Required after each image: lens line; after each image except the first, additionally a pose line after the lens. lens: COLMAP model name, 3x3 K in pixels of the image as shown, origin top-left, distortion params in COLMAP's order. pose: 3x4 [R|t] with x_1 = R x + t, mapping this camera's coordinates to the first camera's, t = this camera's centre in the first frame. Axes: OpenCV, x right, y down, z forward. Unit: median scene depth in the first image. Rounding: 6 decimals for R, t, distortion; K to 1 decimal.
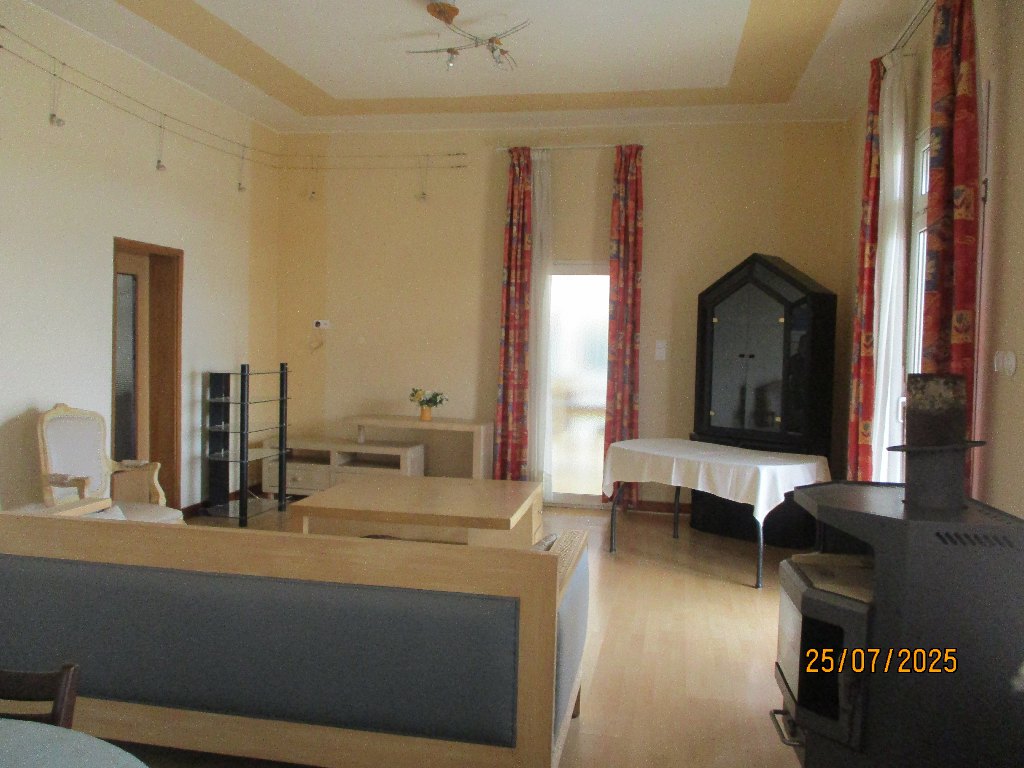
lens RADIAL K [[850.1, 0, 512.0], [0, 850.1, 384.0], [0, 0, 1]] dist [-0.034702, 0.007374]
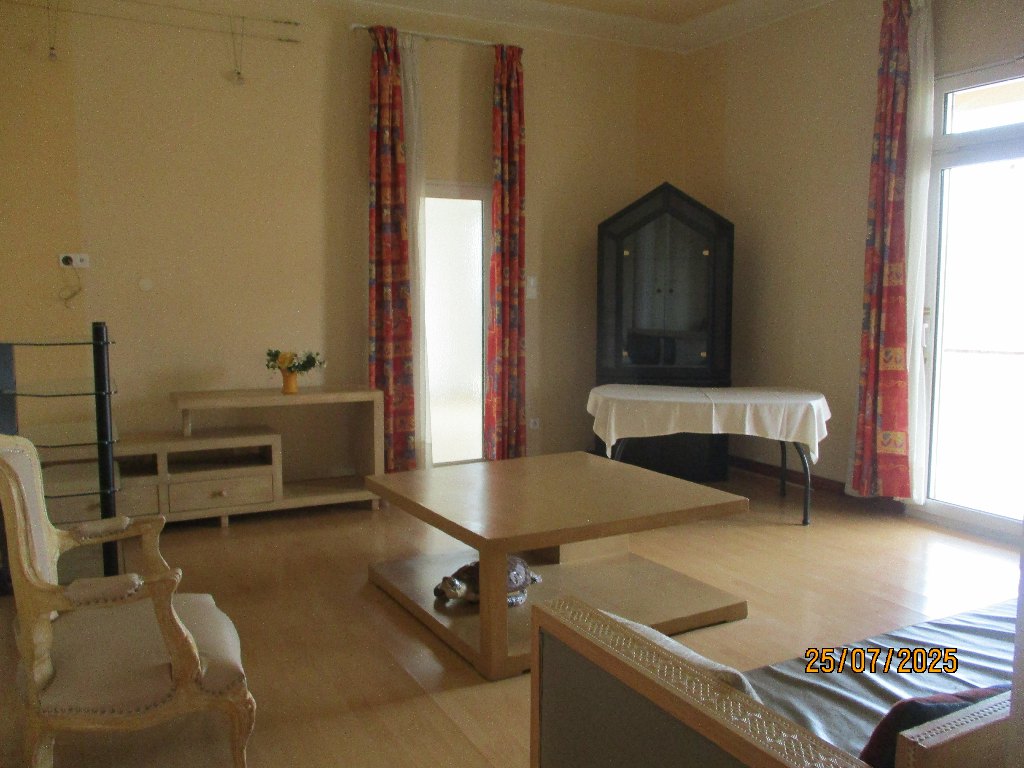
lens RADIAL K [[850.1, 0, 512.0], [0, 850.1, 384.0], [0, 0, 1]] dist [-0.034702, 0.007374]
pose [[0.773812, -0.093044, 0.626544, -0.411228], [0.050564, 0.995070, 0.085322, -0.016936], [-0.631394, -0.034342, 0.774702, 0.325188]]
